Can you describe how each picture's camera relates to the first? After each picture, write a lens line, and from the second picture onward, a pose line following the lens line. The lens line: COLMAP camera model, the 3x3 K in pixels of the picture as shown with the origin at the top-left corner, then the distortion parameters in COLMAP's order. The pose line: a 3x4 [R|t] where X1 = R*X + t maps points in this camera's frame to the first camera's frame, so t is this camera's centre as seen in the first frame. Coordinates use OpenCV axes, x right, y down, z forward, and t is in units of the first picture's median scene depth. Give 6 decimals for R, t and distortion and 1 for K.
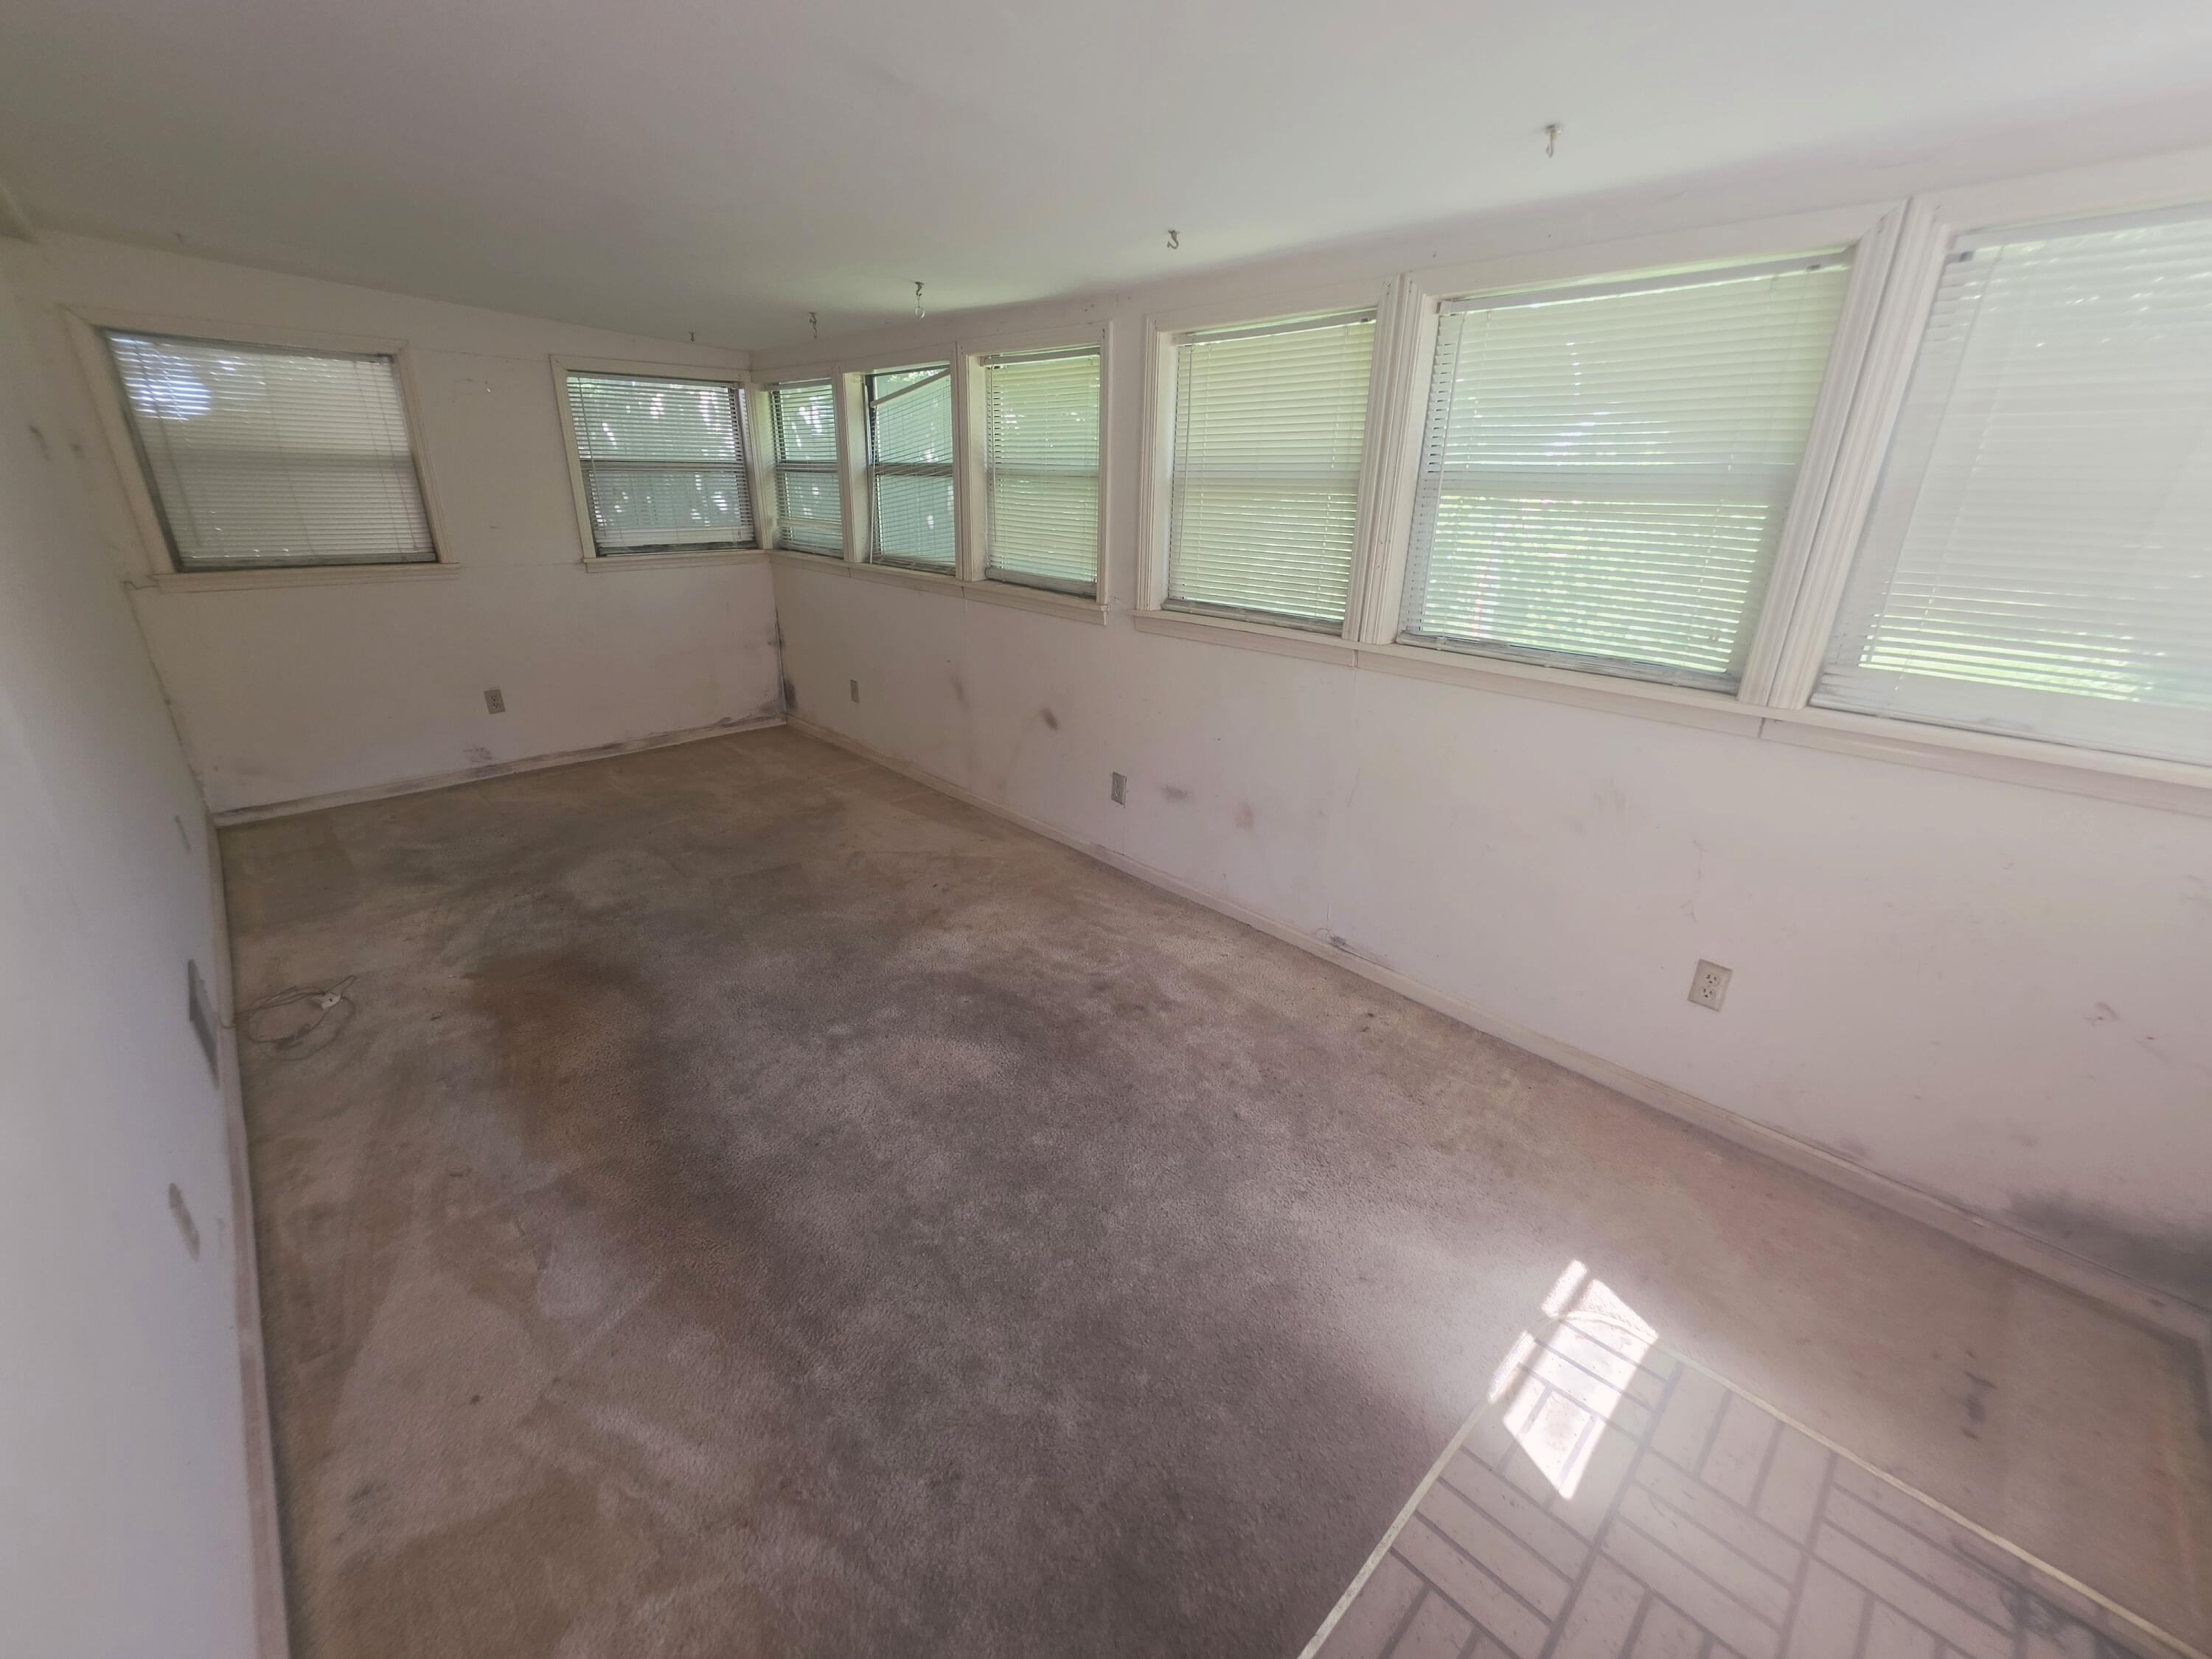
lens RADIAL K [[888.7, 0, 1103.7], [0, 888.7, 818.4], [0, 0, 1]] dist [-0.005917, 0.001401]
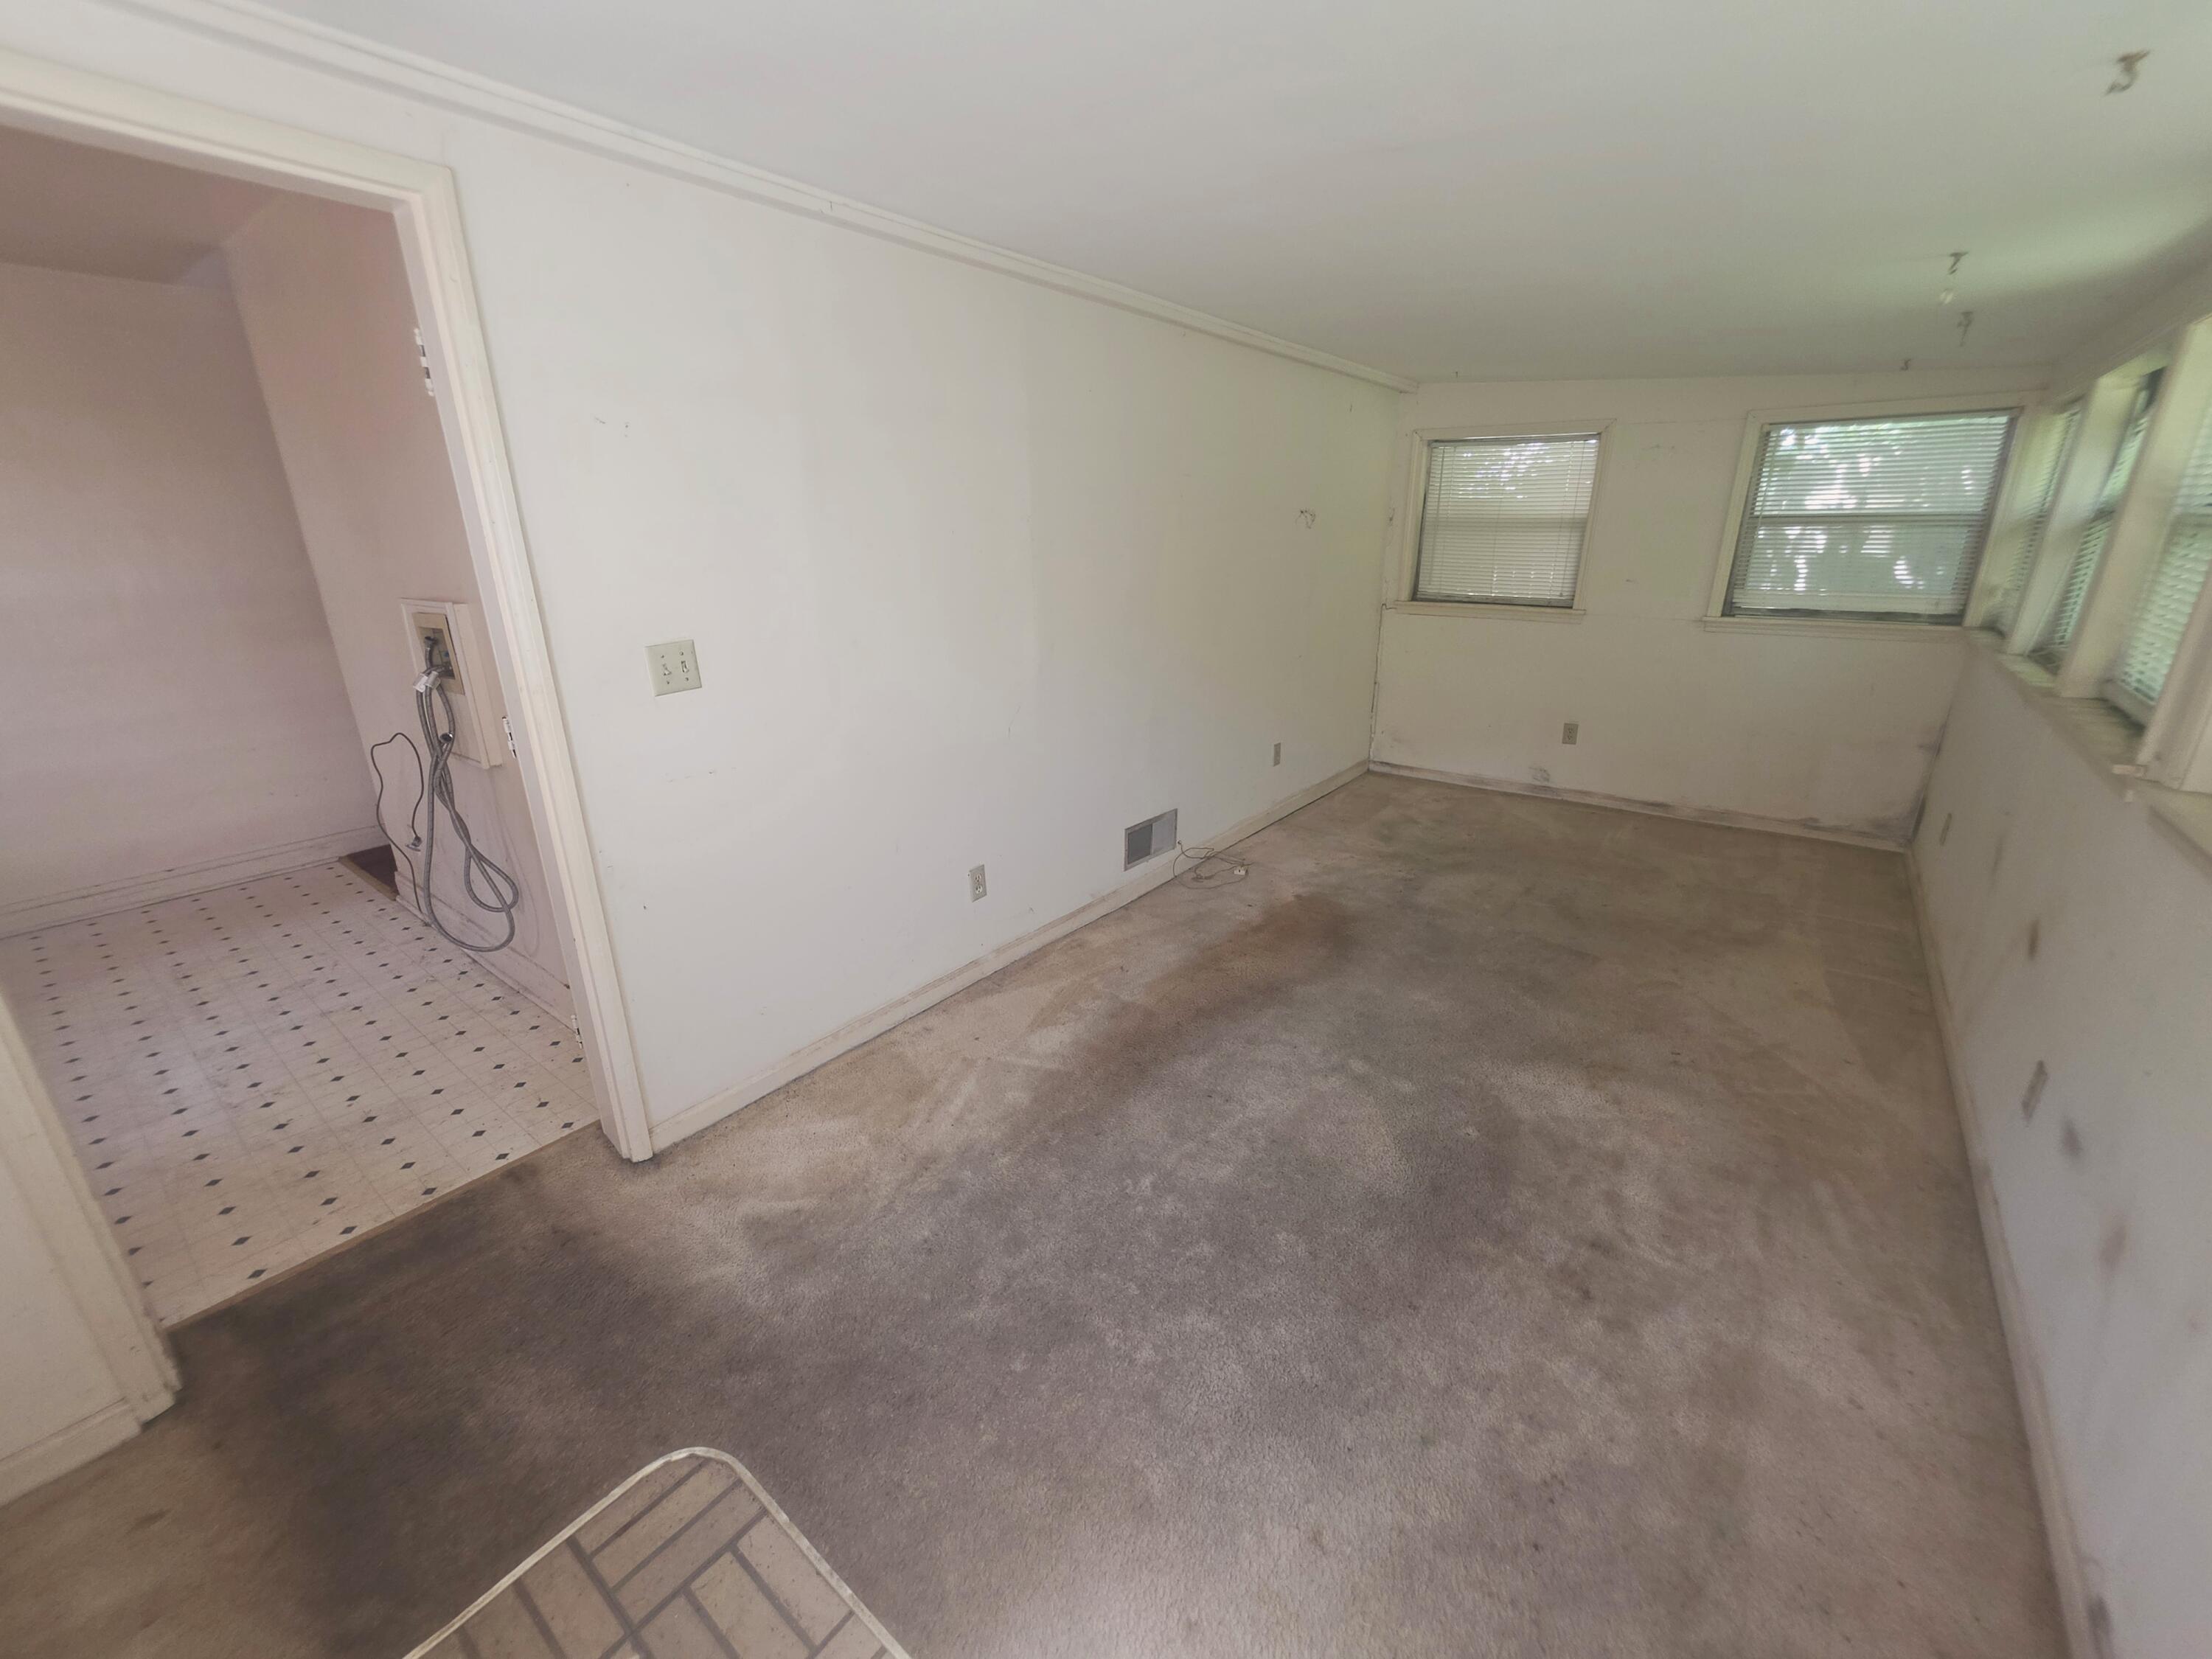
lens RADIAL K [[888.7, 0, 1108.5], [0, 888.7, 822.4], [0, 0, 1]] dist [-0.005917, 0.001401]
pose [[0.147412, 0.295554, -0.943884, 0.481895], [-0.344928, 0.909761, 0.230999, -0.136751], [0.926982, 0.291520, 0.236054, 0.363022]]
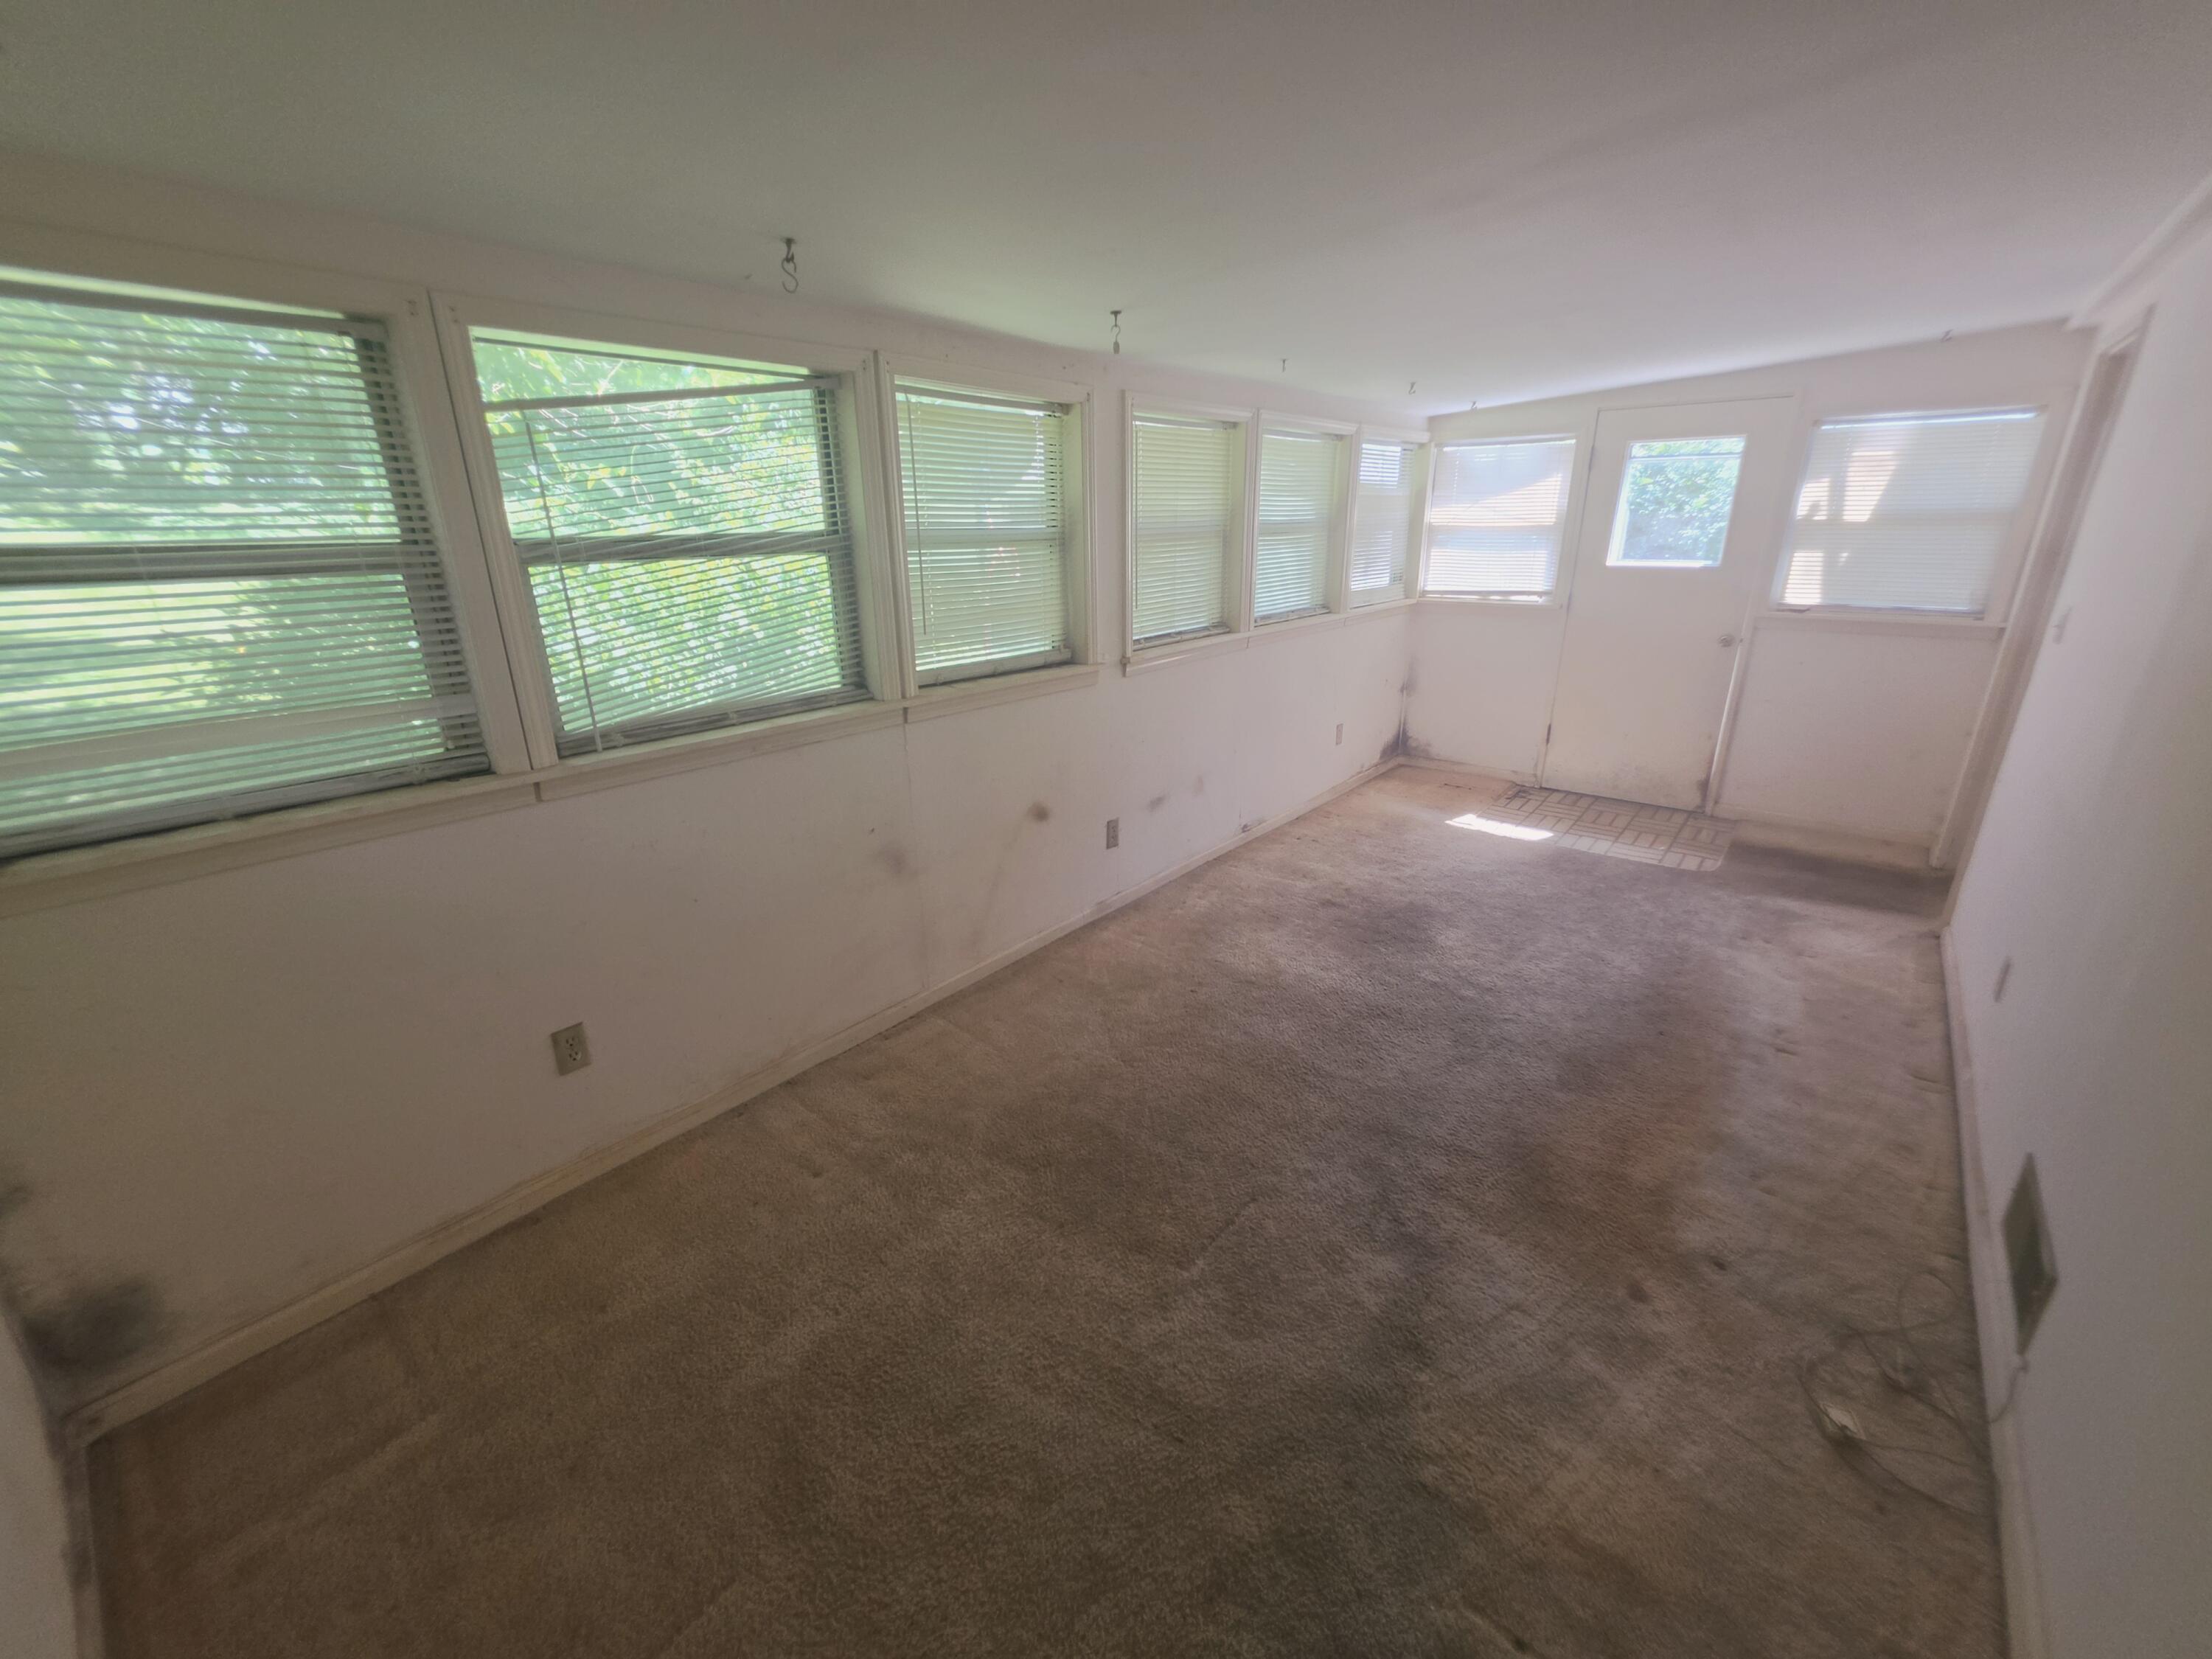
lens RADIAL K [[888.7, 0, 1111.1], [0, 888.7, 817.9], [0, 0, 1]] dist [-0.005917, 0.001401]
pose [[-0.112222, -0.334447, 0.935709, -1.142861], [0.363834, 0.862436, 0.351893, -0.500997], [-0.924679, 0.379933, 0.024899, 1.179646]]
